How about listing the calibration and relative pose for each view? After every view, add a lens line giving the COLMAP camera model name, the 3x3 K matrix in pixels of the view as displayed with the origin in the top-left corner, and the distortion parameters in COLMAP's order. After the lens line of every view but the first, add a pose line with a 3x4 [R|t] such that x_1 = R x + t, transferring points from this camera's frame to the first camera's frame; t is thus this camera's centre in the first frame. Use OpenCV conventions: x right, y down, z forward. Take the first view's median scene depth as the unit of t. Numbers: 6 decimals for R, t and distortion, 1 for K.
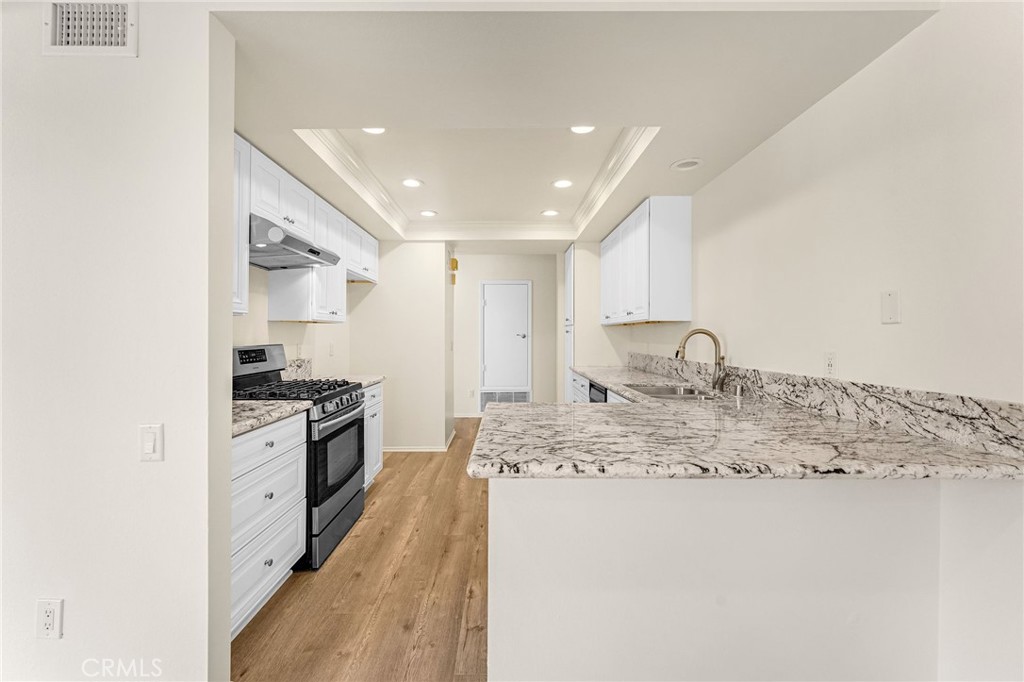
lens RADIAL K [[425.6, 0, 505.3], [0, 425.6, 333.1], [0, 0, 1]] dist [-0.000917, 0.000117]
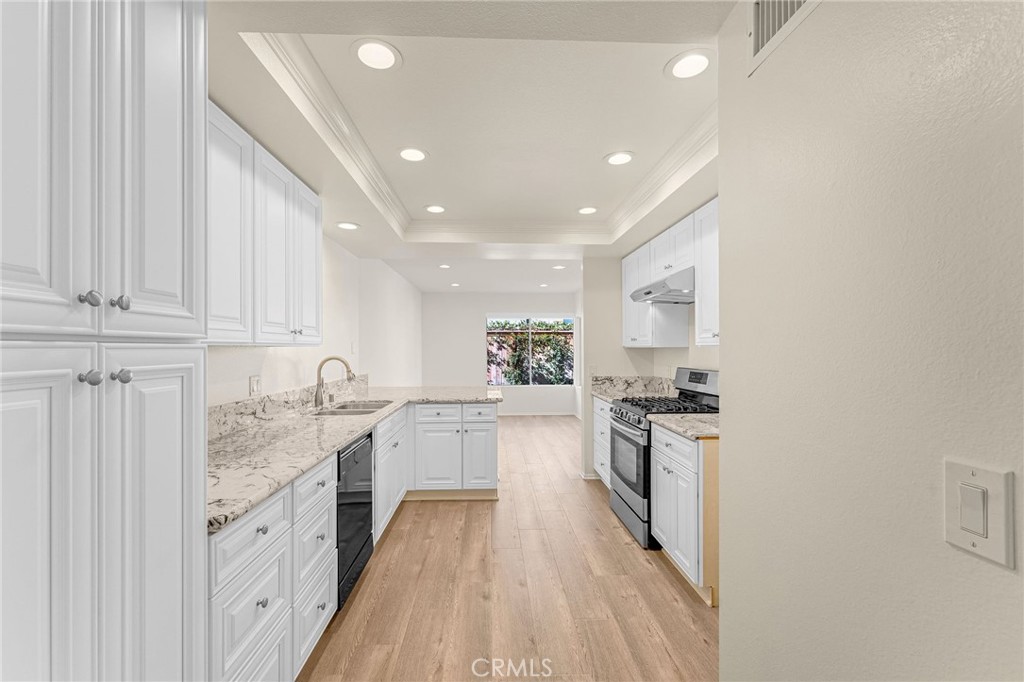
lens RADIAL K [[418.7, 0, 506.4], [0, 418.7, 354.7], [0, 0, 1]] dist [-0.001403, 0.000035]
pose [[-0.999098, 0.002190, -0.042418, 0.010197], [0.001736, 0.999941, 0.010754, -0.026754], [0.042439, 0.010670, -0.999042, 2.257747]]
